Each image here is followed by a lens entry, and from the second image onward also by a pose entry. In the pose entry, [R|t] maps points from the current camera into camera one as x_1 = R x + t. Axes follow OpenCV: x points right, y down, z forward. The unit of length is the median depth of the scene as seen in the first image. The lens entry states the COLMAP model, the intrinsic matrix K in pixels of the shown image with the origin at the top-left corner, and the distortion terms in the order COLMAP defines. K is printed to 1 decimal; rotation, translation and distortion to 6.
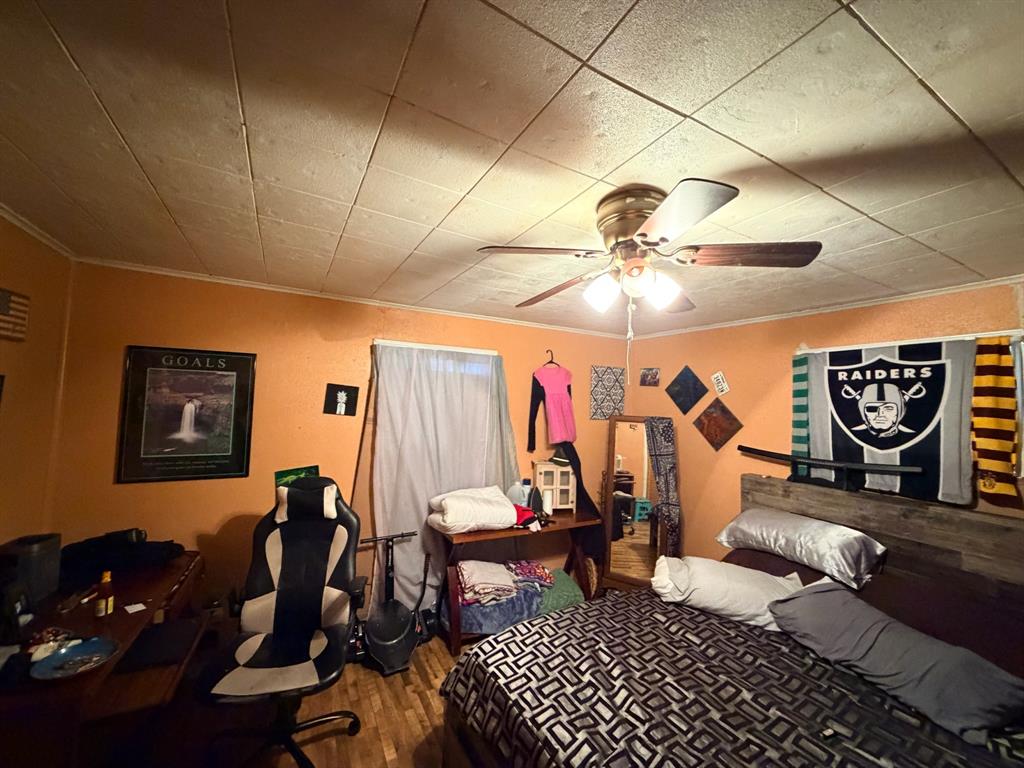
lens RADIAL K [[409.3, 0, 515.5], [0, 409.3, 385.1], [0, 0, 1]] dist [0.000422, -0.000066]
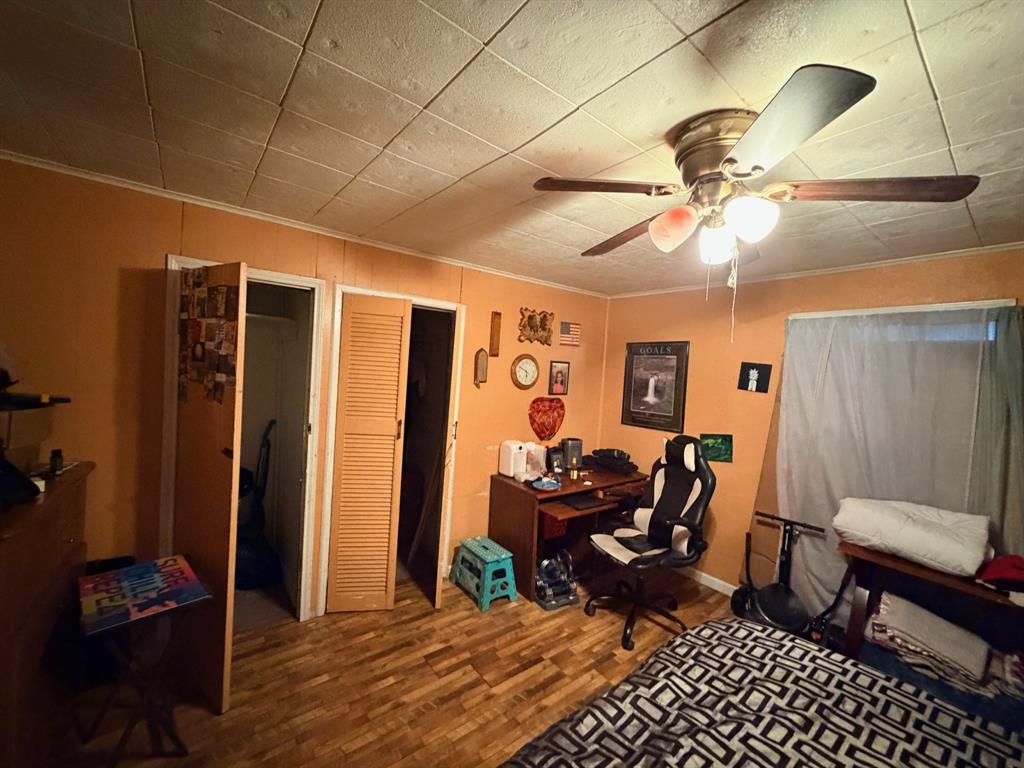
lens RADIAL K [[409.3, 0, 508.1], [0, 409.3, 386.0], [0, 0, 1]] dist [0.000422, -0.000066]
pose [[0.158230, 0.019236, -0.987215, 0.596993], [0.002656, 0.999798, 0.019906, 0.041652], [0.987399, -0.005772, 0.158147, 0.238902]]
